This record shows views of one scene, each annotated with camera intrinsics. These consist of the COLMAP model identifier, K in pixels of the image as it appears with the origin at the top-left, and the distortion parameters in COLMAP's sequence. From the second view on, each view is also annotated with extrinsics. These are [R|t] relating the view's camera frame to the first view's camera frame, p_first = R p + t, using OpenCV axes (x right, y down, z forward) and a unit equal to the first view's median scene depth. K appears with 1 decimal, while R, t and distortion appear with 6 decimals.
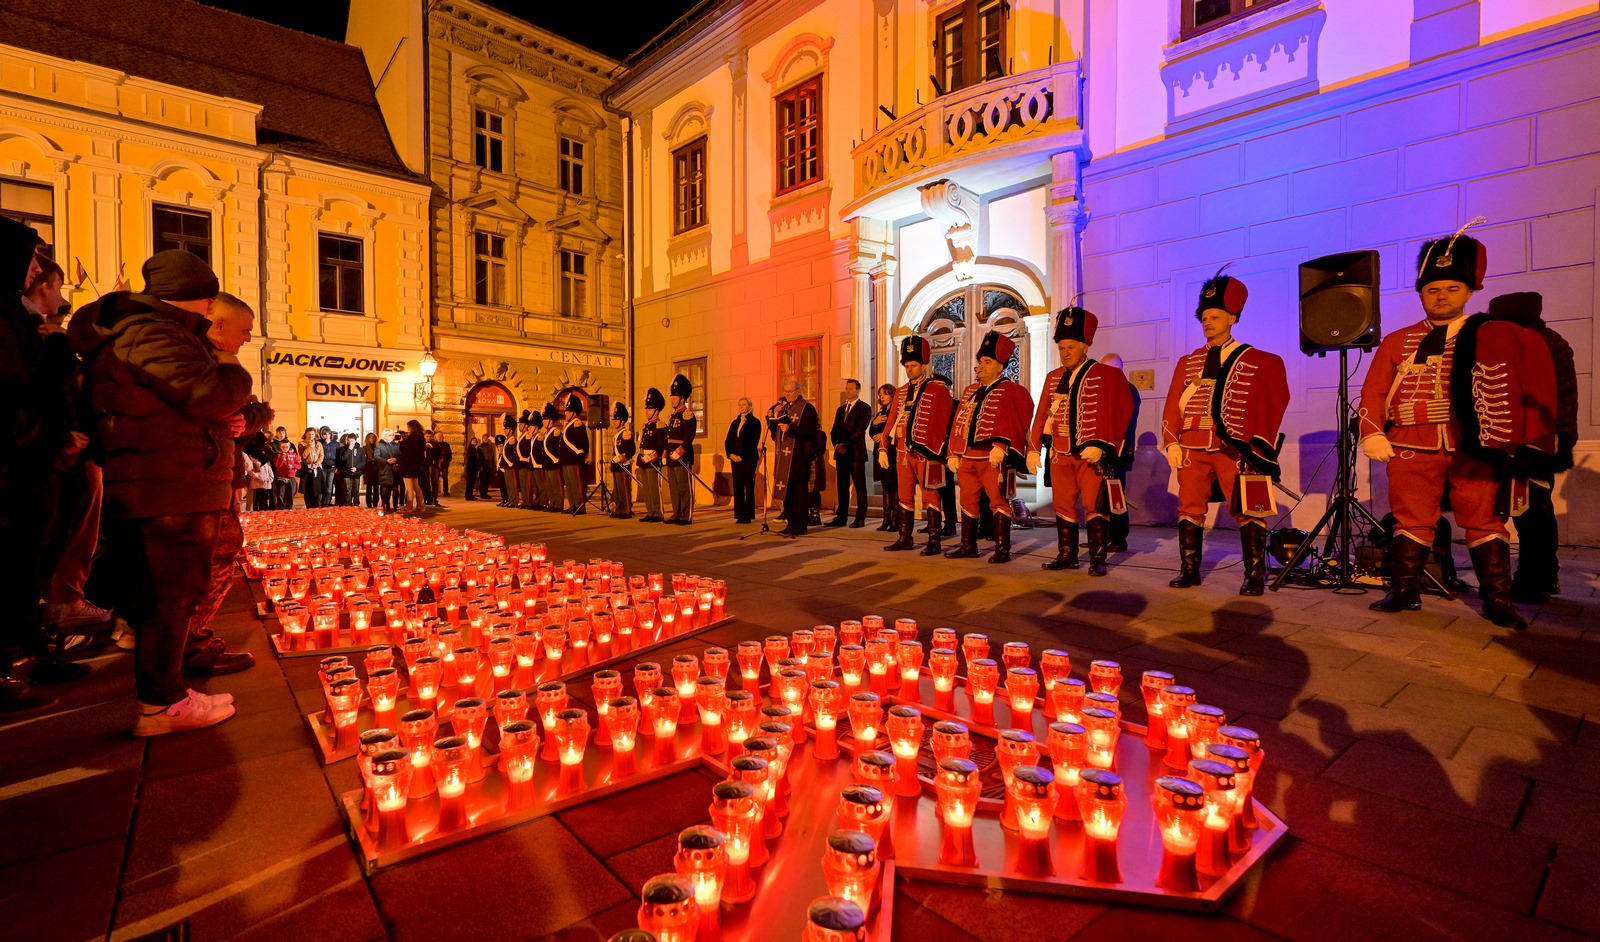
lens RADIAL K [[648.9, 0, 760.8], [0, 648.9, 454.2], [0, 0, 1]] dist [0.003273, 0.000739]
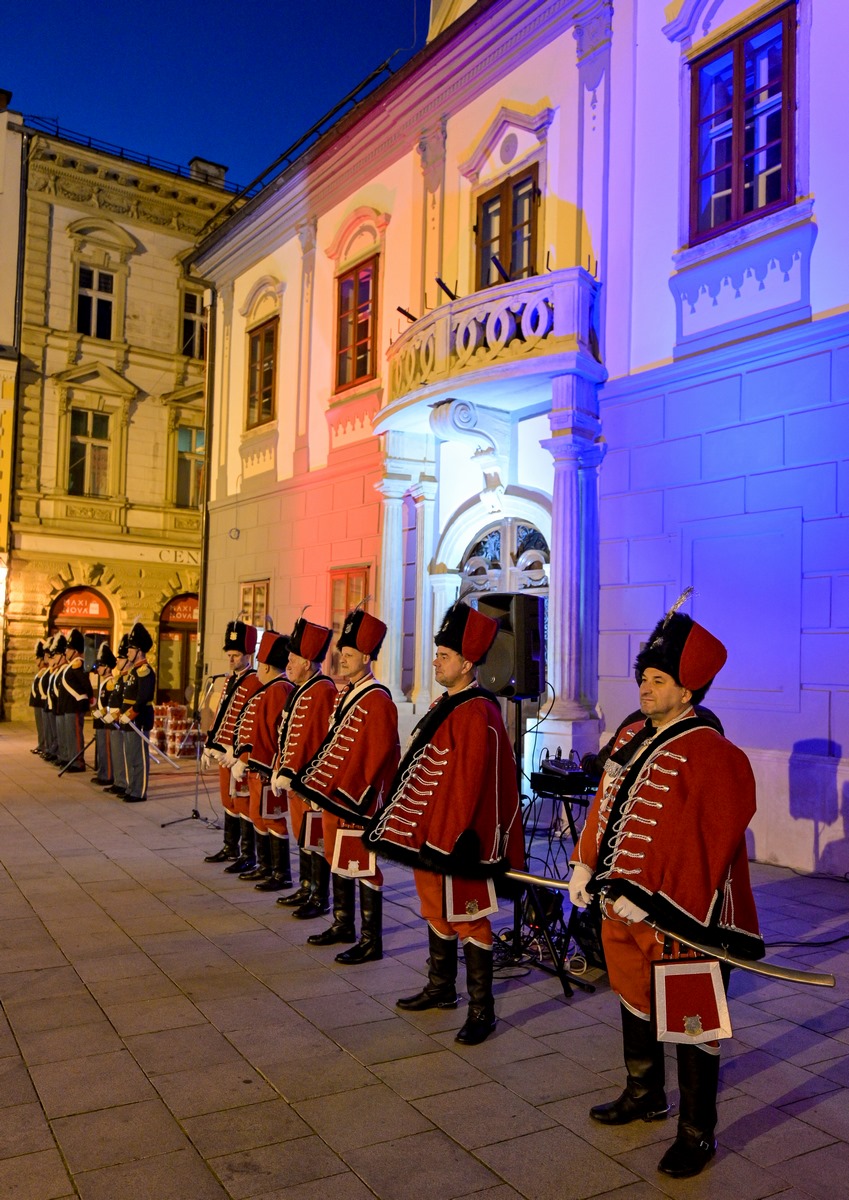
lens RADIAL K [[879.9, 0, 420.2], [0, 879.9, 600.1], [0, 0, 1]] dist [0.014767, -0.001058]
pose [[0.989197, 0.024834, -0.144472, 0.254392], [-0.034574, 0.997267, -0.065301, -0.055773], [0.142456, 0.069590, 0.987352, -0.062586]]
